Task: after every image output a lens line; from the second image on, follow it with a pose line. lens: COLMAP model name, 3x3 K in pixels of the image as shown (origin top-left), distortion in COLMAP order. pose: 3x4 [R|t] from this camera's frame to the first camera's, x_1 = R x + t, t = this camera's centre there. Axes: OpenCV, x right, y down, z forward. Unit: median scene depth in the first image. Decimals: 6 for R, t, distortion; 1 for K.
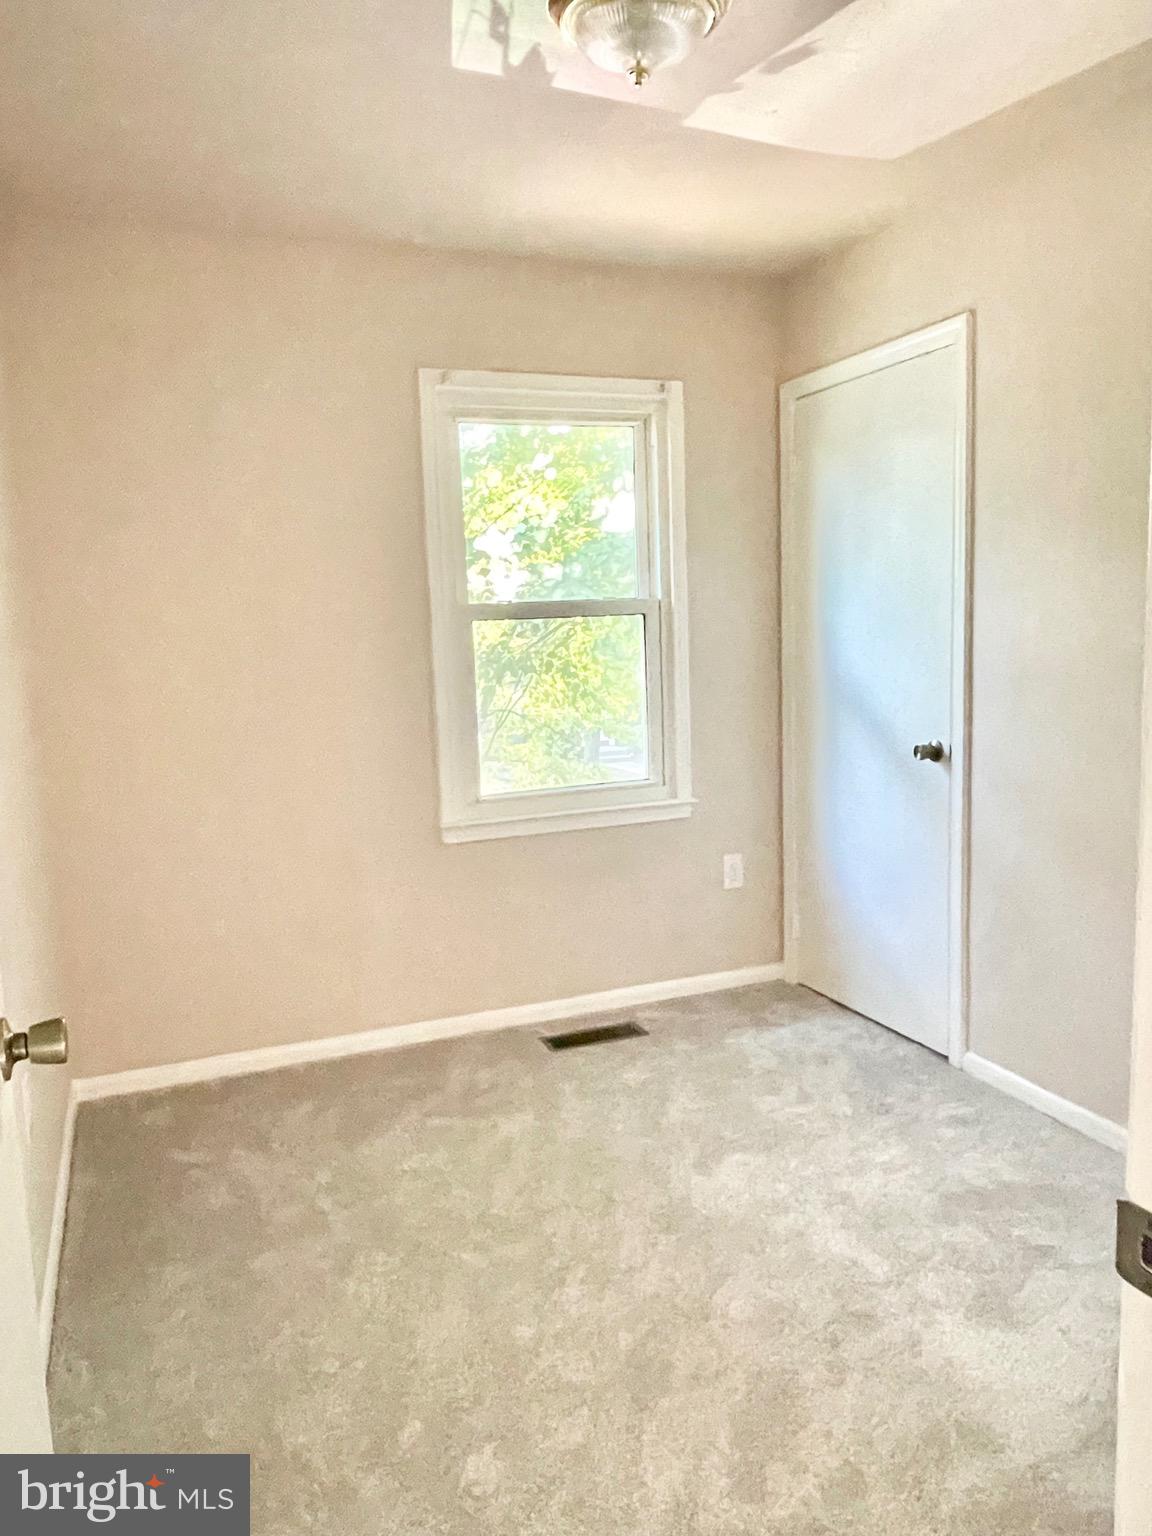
lens RADIAL K [[1141.9, 0, 576.0], [0, 1141.9, 768.0], [0, 0, 1]] dist [-0.002855, -0.000488]
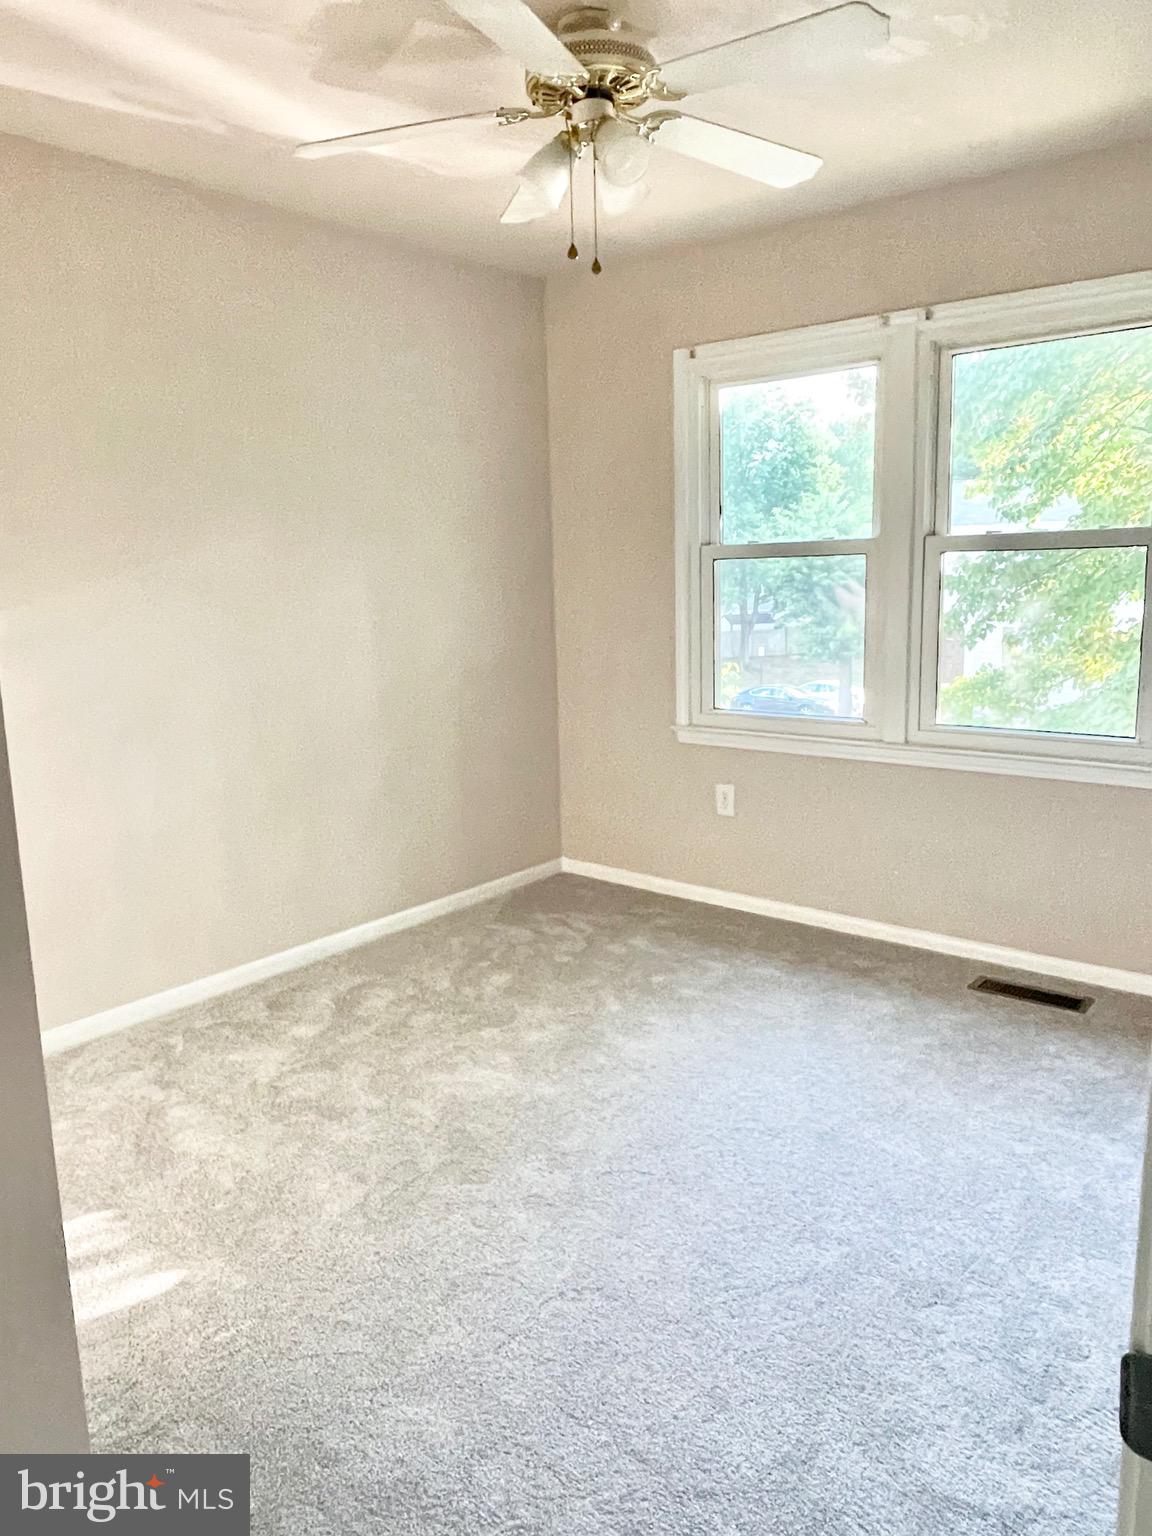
lens RADIAL K [[1141.9, 0, 576.0], [0, 1141.9, 768.0], [0, 0, 1]] dist [-0.002855, -0.000488]
pose [[0.478799, 0.170239, -0.861261, 0.854800], [-0.108358, 0.984978, 0.134453, -0.051508], [0.871212, 0.028949, 0.490053, 0.275570]]
